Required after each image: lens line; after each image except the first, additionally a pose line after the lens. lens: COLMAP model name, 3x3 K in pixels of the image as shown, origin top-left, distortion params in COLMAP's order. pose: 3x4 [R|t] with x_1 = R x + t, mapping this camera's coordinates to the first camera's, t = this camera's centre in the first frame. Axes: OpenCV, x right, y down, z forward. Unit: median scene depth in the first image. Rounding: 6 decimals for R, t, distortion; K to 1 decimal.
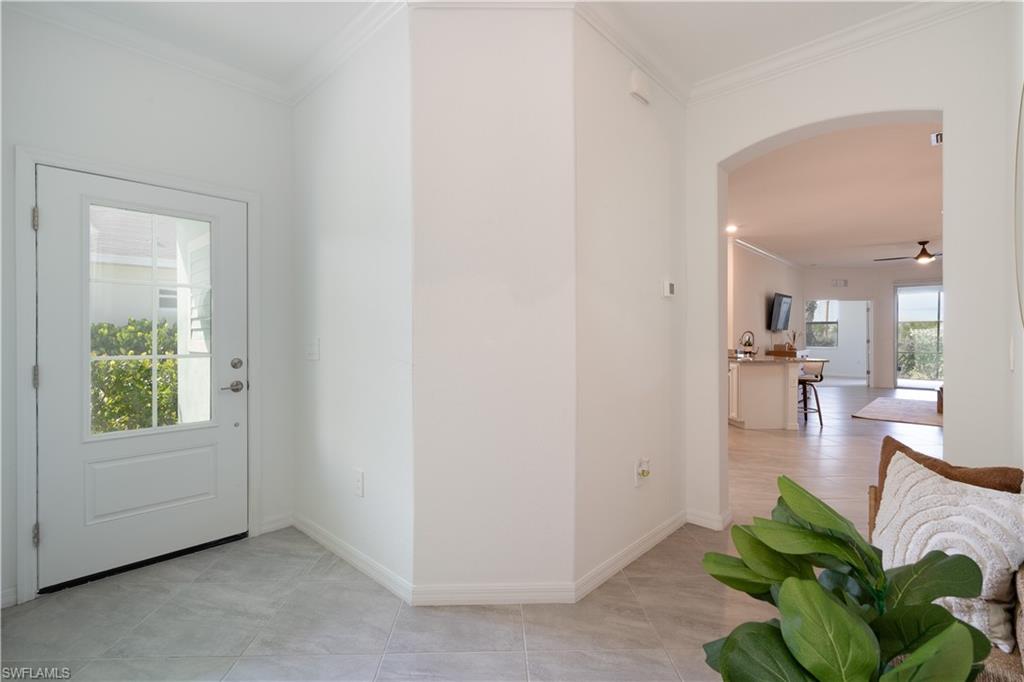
lens RADIAL K [[470.7, 0, 507.5], [0, 470.7, 337.3], [0, 0, 1]] dist [-0.000137, 0.000406]
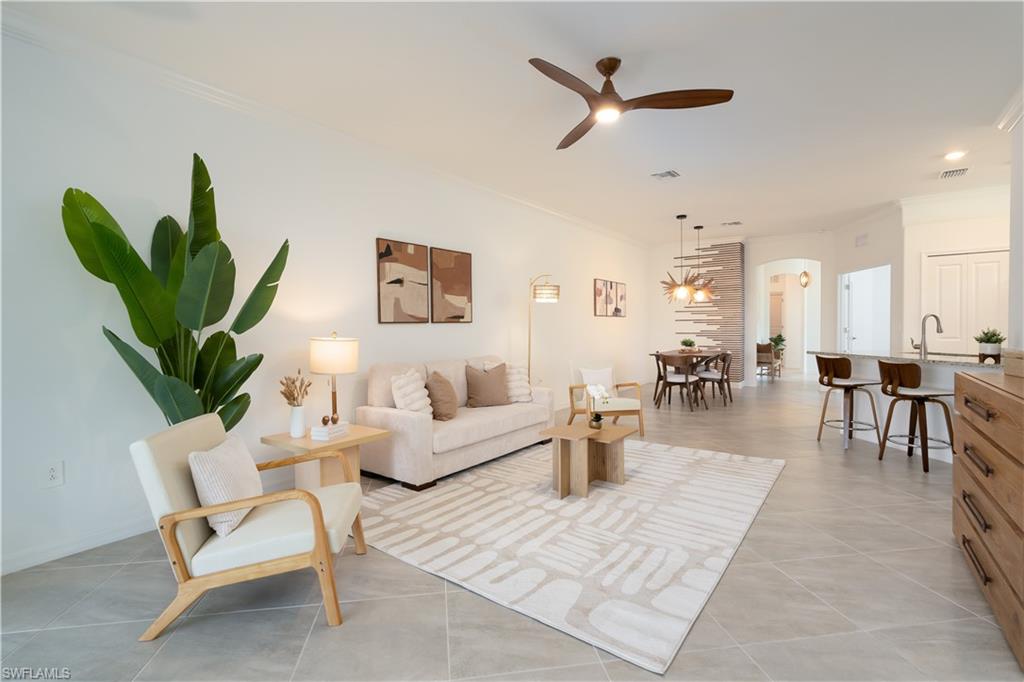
lens RADIAL K [[470.7, 0, 507.5], [0, 470.7, 337.3], [0, 0, 1]] dist [-0.000137, 0.000406]
pose [[-0.992949, 0.016029, -0.117455, 0.882458], [0.012436, 0.999434, 0.031260, -0.005647], [0.117890, 0.029579, -0.992586, 1.186882]]
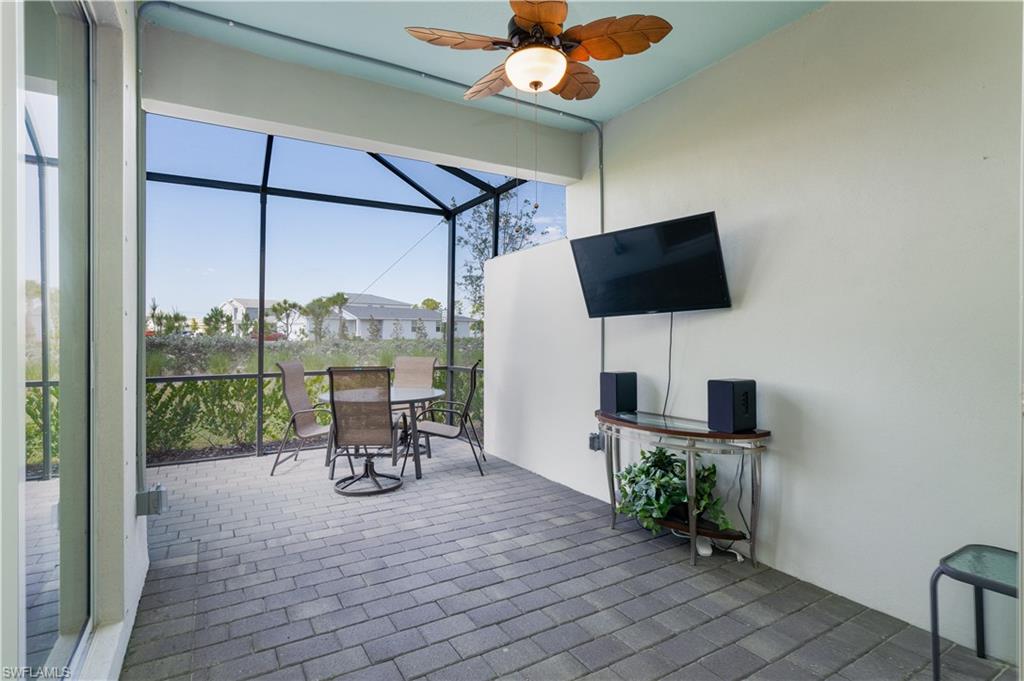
lens RADIAL K [[505.2, 0, 509.8], [0, 505.2, 330.0], [0, 0, 1]] dist [-0.000425, -0.000129]
pose [[0.273261, 0.005391, 0.961925, 1.000449], [0.001655, 0.999980, -0.006074, 0.003755], [-0.961938, 0.003252, 0.273247, 1.189995]]
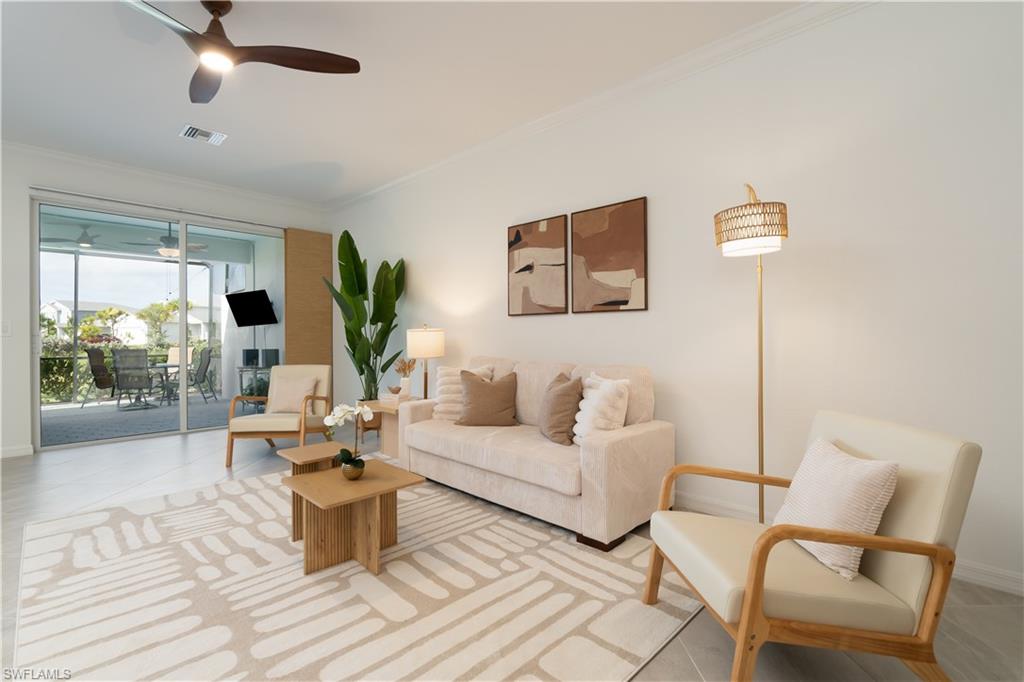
lens RADIAL K [[470.7, 0, 507.5], [0, 470.7, 337.3], [0, 0, 1]] dist [-0.000137, 0.000406]
pose [[0.012954, -0.001721, 0.999915, 0.512791], [0.003753, 0.999992, 0.001673, 0.012623], [-0.999909, 0.003731, 0.012961, 0.711593]]
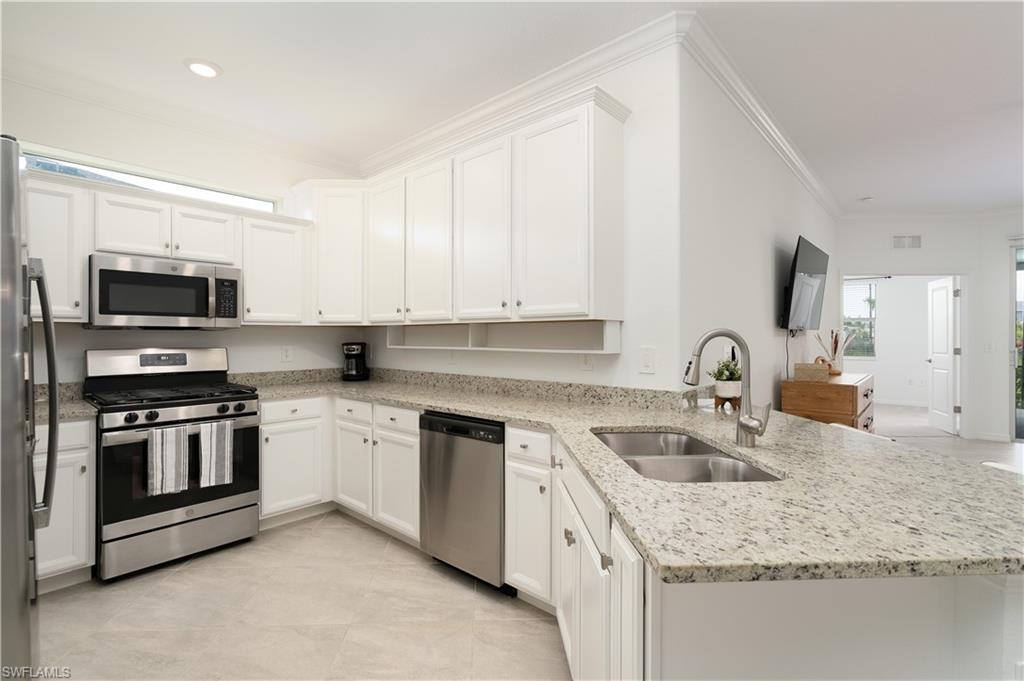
lens RADIAL K [[470.7, 0, 507.5], [0, 470.7, 336.8], [0, 0, 1]] dist [-0.000137, 0.000406]
pose [[0.999860, 0.003758, 0.016324, 0.303898], [-0.003709, 0.999989, -0.003028, -0.005937], [-0.016335, 0.002967, 0.999862, 0.584102]]
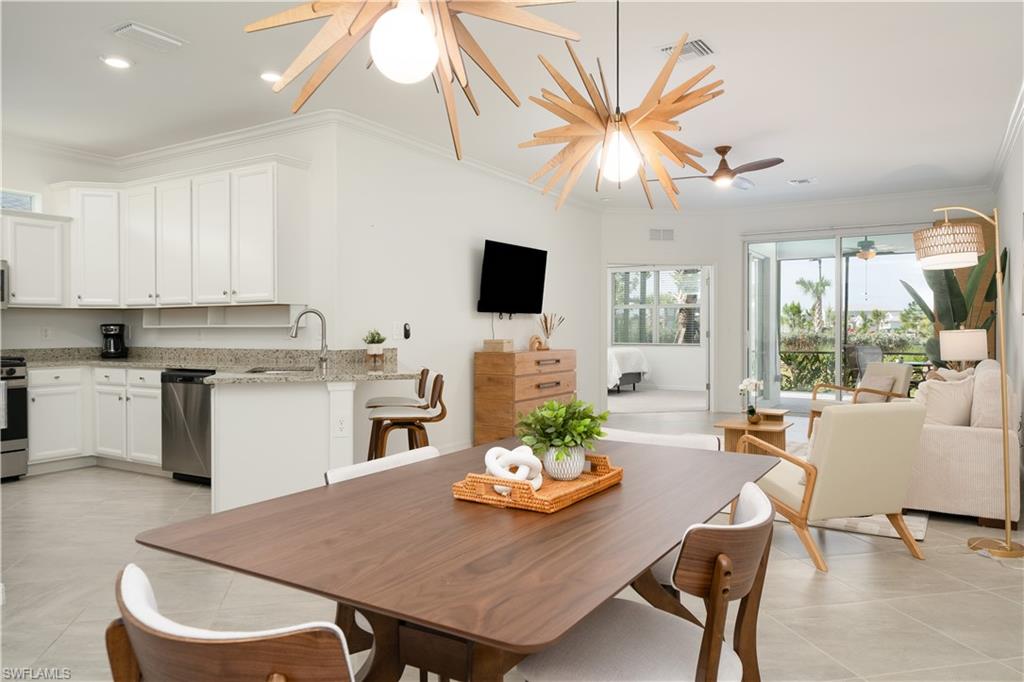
lens RADIAL K [[693.3, 0, 511.8], [0, 693.3, 336.8], [0, 0, 1]] dist [0.005074, 0.003024]
pose [[0.978782, -0.001113, 0.204900, 0.424887], [-0.000328, 0.999975, 0.007000, 0.006790], [-0.204903, -0.006919, 0.978758, 0.238155]]
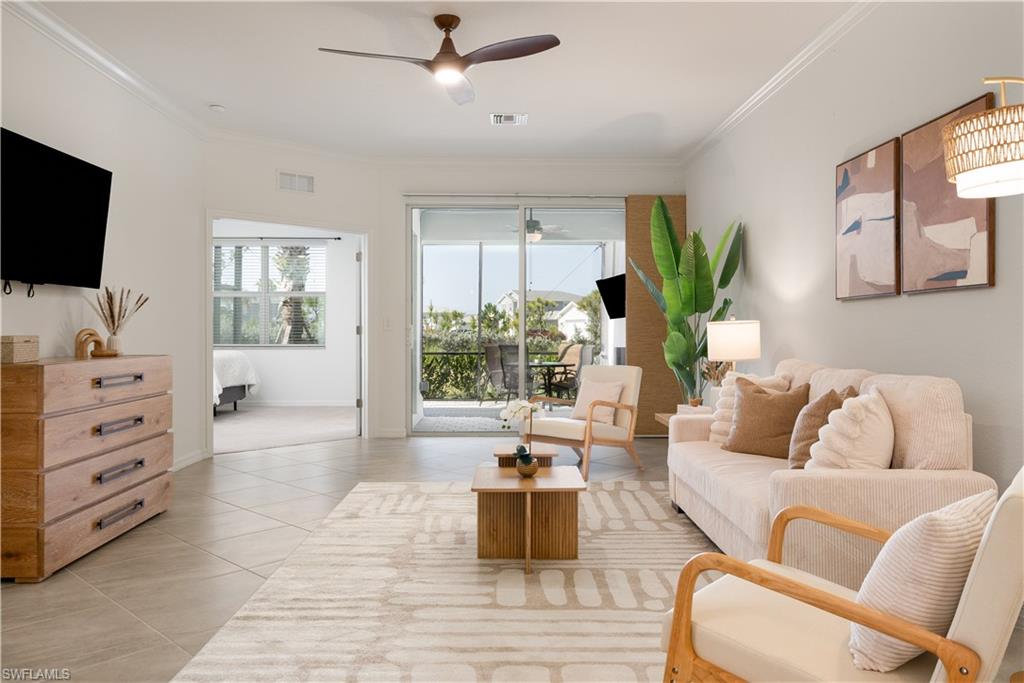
lens RADIAL K [[742.3, 0, 499.2], [0, 742.3, 331.7], [0, 0, 1]] dist [0.007548, 0.000555]
pose [[0.719366, 0.001094, 0.694631, 0.484359], [0.000450, 0.999998, -0.002041, 0.013735], [-0.694631, 0.001781, 0.719364, 0.530812]]
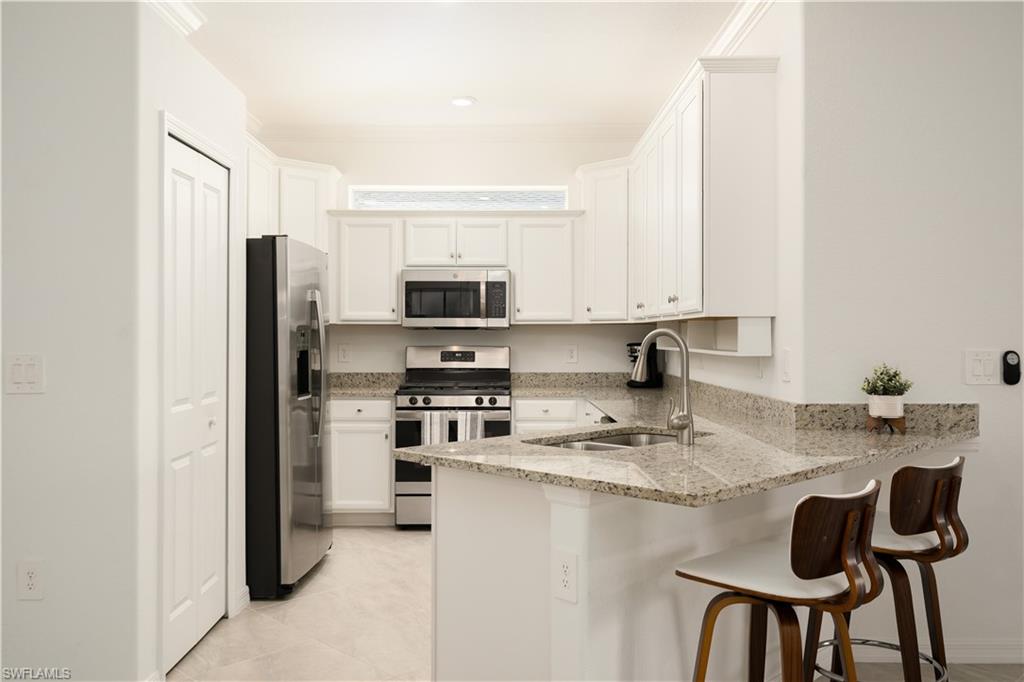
lens RADIAL K [[845.7, 0, 512.0], [0, 845.7, 341.0], [0, 0, 1]] dist [0.006000, 0.001557]
pose [[0.692329, 0.009259, -0.721523, 0.577814], [-0.005911, 0.999957, 0.007160, -0.006968], [0.721558, -0.000692, 0.692353, 0.489573]]
